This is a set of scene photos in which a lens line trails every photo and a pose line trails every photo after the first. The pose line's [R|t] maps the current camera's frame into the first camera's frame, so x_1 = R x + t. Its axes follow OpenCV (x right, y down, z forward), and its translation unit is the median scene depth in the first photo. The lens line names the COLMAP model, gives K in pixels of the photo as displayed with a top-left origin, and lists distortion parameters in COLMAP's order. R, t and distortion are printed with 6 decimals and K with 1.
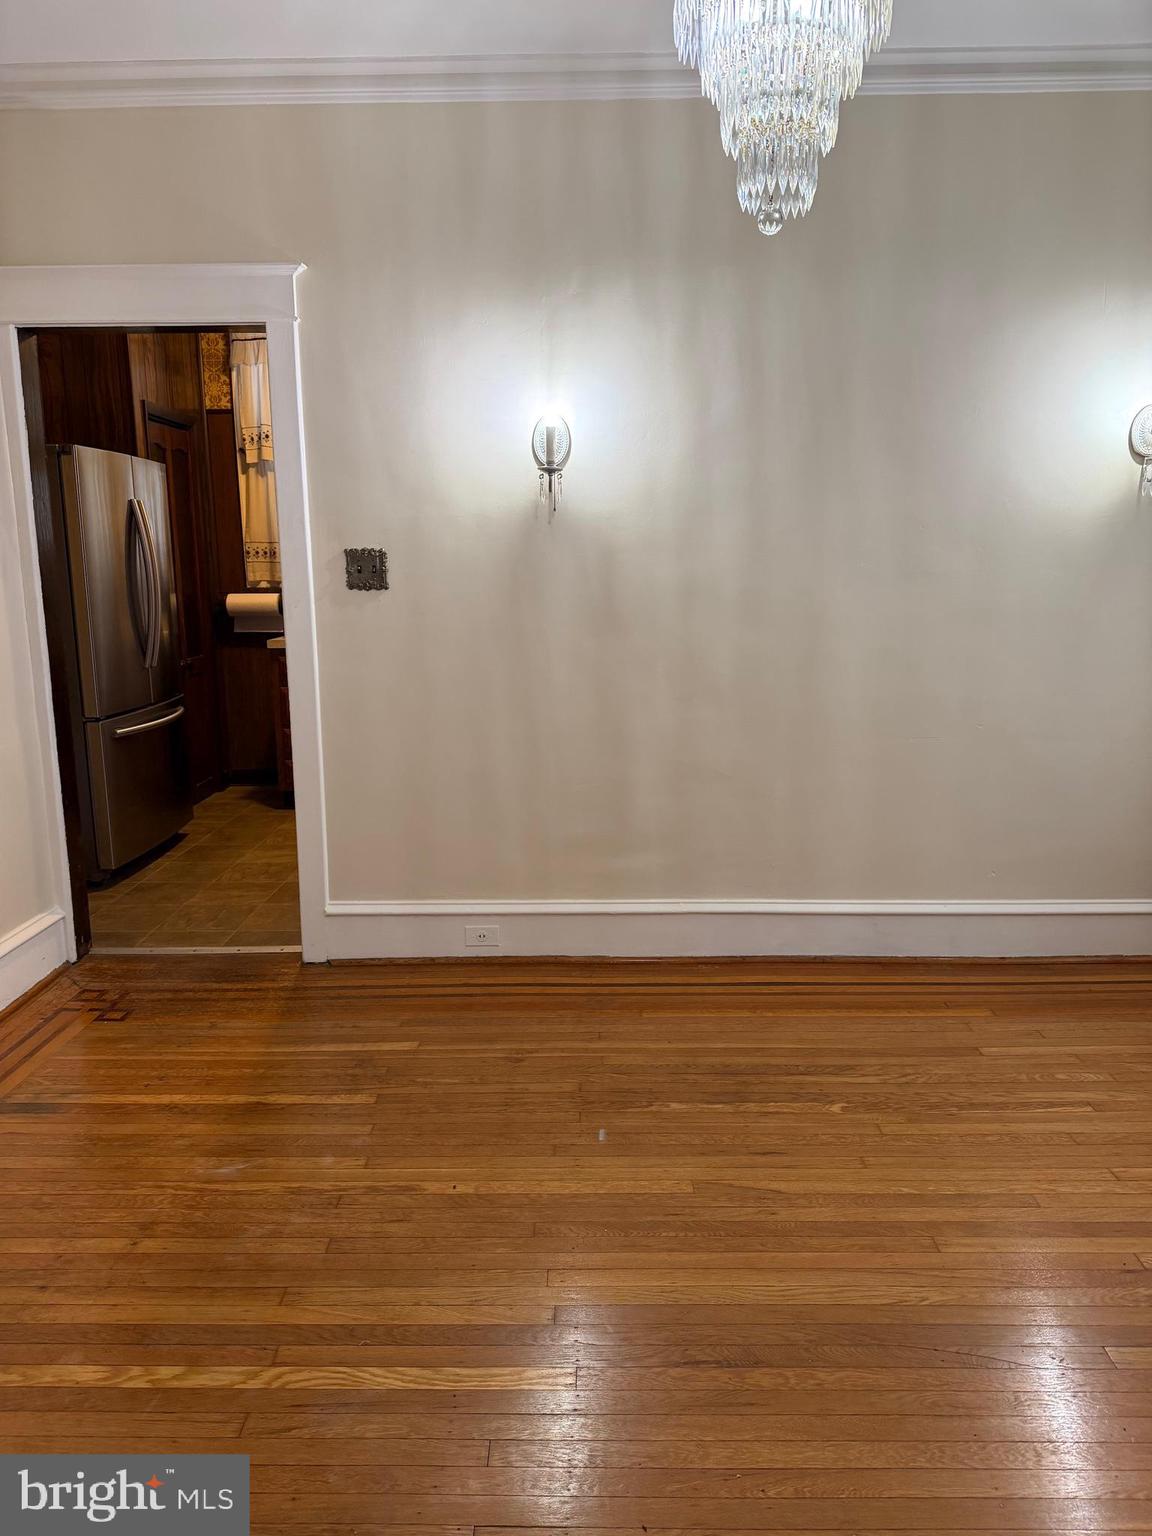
lens RADIAL K [[1088.3, 0, 572.5], [0, 1088.3, 749.6], [0, 0, 1]] dist [0.083012, -0.084541]
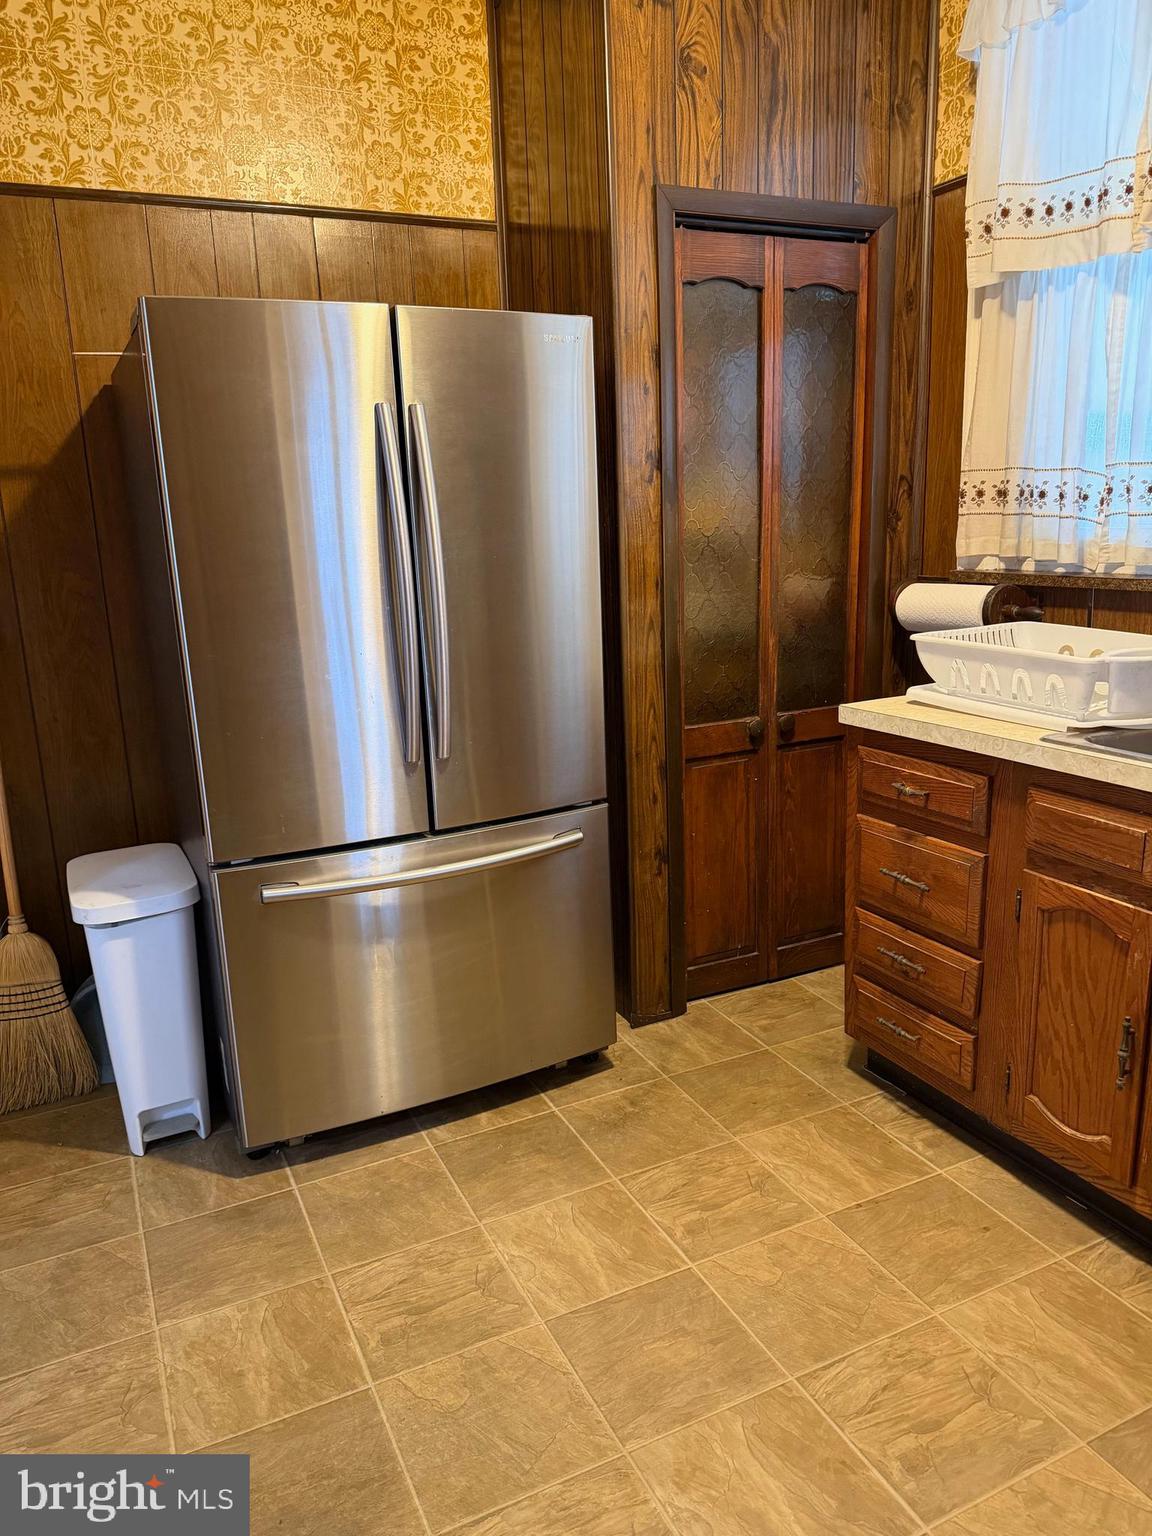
lens RADIAL K [[1082.1, 0, 582.9], [0, 1082.1, 772.7], [0, 0, 1]] dist [0.032432, -0.044263]
pose [[0.464337, 0.198381, -0.863155, 0.082005], [-0.122359, 0.979614, 0.159324, -0.215144], [0.877165, 0.031635, 0.479145, 1.174703]]
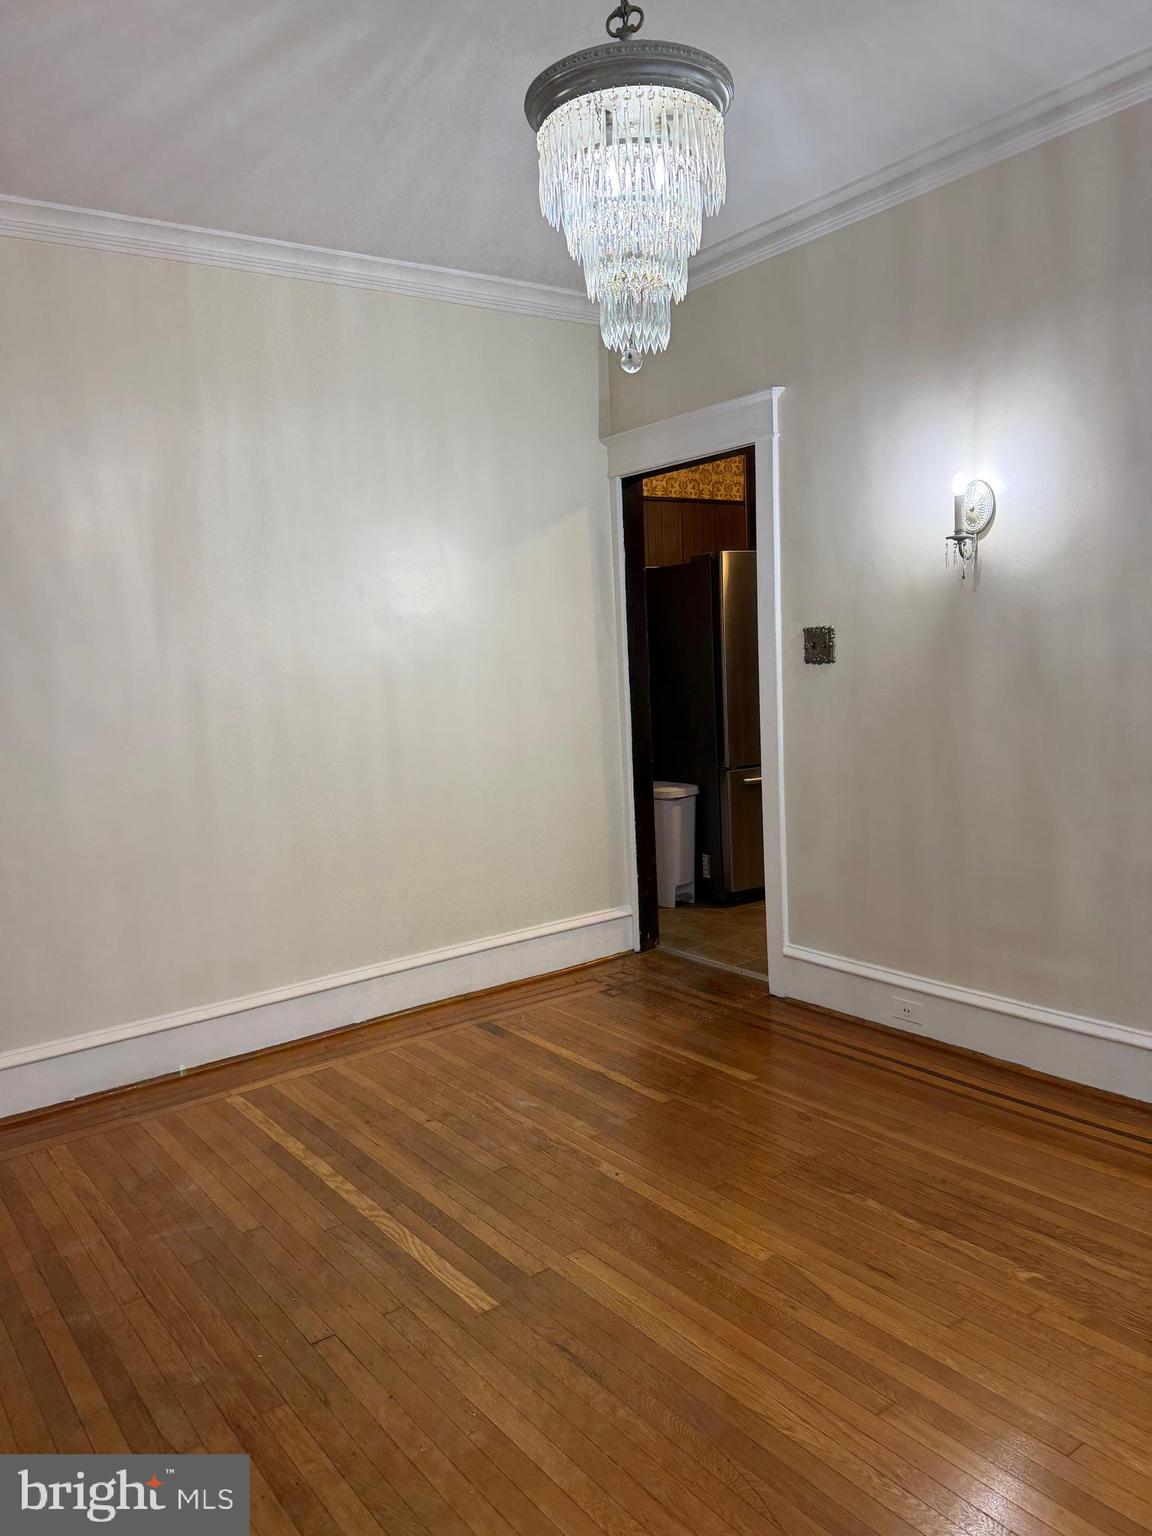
lens RADIAL K [[1106.4, 0, 574.1], [0, 1106.4, 741.1], [0, 0, 1]] dist [0.170571, -0.197243]
pose [[0.616341, 0.046708, -0.786093, 0.571911], [-0.090468, 0.995830, -0.011762, -0.034717], [0.782266, 0.078365, 0.617996, 0.125387]]
